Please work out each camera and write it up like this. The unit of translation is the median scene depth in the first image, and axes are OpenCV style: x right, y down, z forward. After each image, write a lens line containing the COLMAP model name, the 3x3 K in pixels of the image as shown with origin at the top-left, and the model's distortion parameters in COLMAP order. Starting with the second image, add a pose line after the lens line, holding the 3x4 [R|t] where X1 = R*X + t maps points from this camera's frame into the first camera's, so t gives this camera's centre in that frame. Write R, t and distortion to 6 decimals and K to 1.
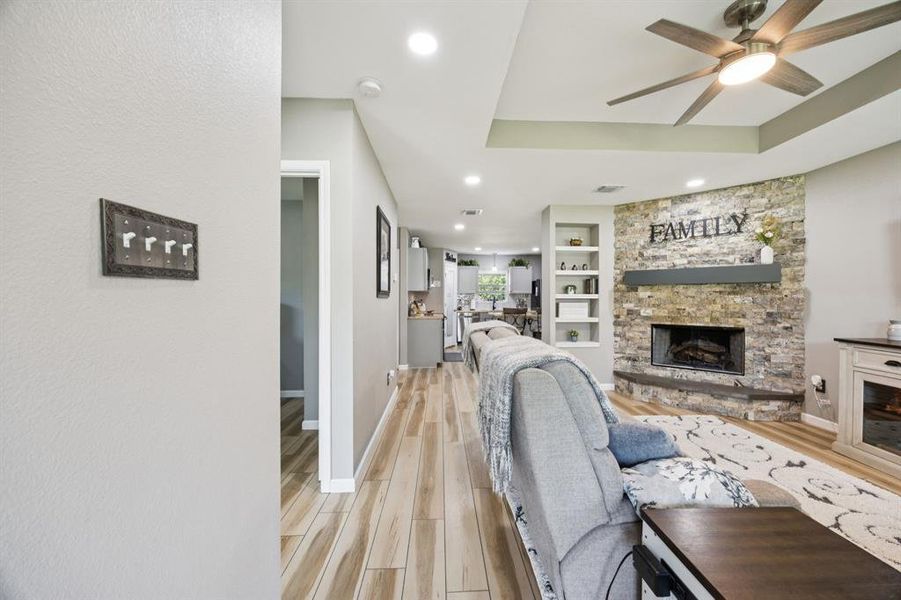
lens RADIAL K [[345.2, 0, 455.0], [0, 345.2, 299.4], [0, 0, 1]] dist [-0.002512, 0.000237]
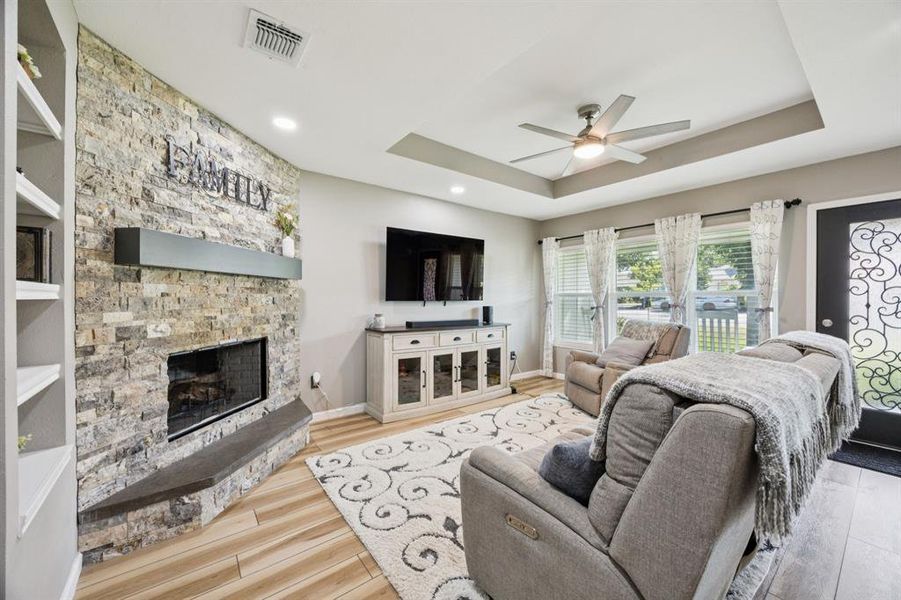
lens RADIAL K [[345.2, 0, 458.7], [0, 345.2, 299.1], [0, 0, 1]] dist [-0.002512, 0.000237]
pose [[-0.584993, -0.008559, 0.810993, -0.030689], [-0.004548, 0.999963, 0.007272, -0.007478], [-0.811025, 0.000566, -0.585011, 1.022131]]
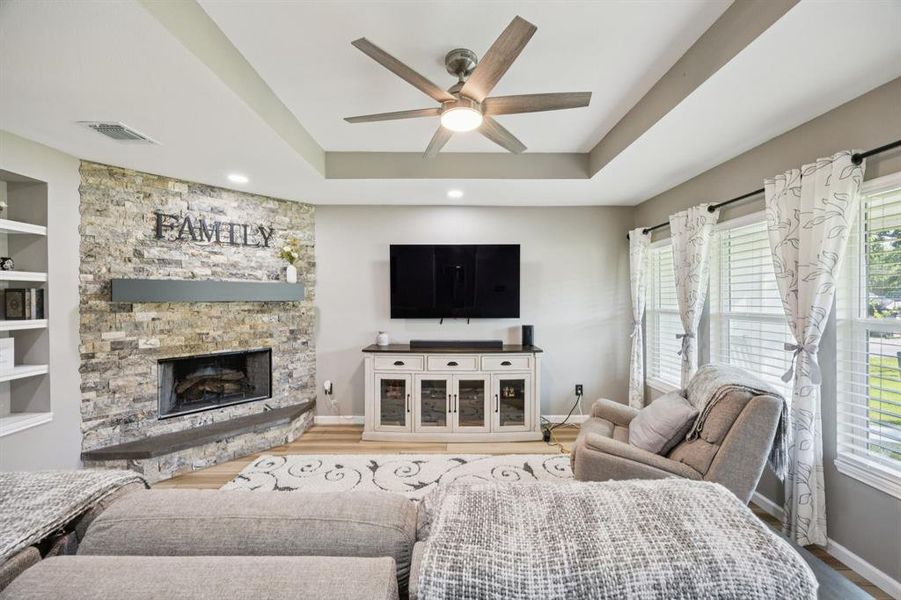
lens RADIAL K [[345.2, 0, 456.5], [0, 345.2, 299.7], [0, 0, 1]] dist [-0.002512, 0.000237]
pose [[0.024529, -0.011652, 0.999631, -0.094072], [0.000198, 0.999932, 0.011650, -0.057005], [-0.999699, -0.000088, 0.024530, 0.429235]]
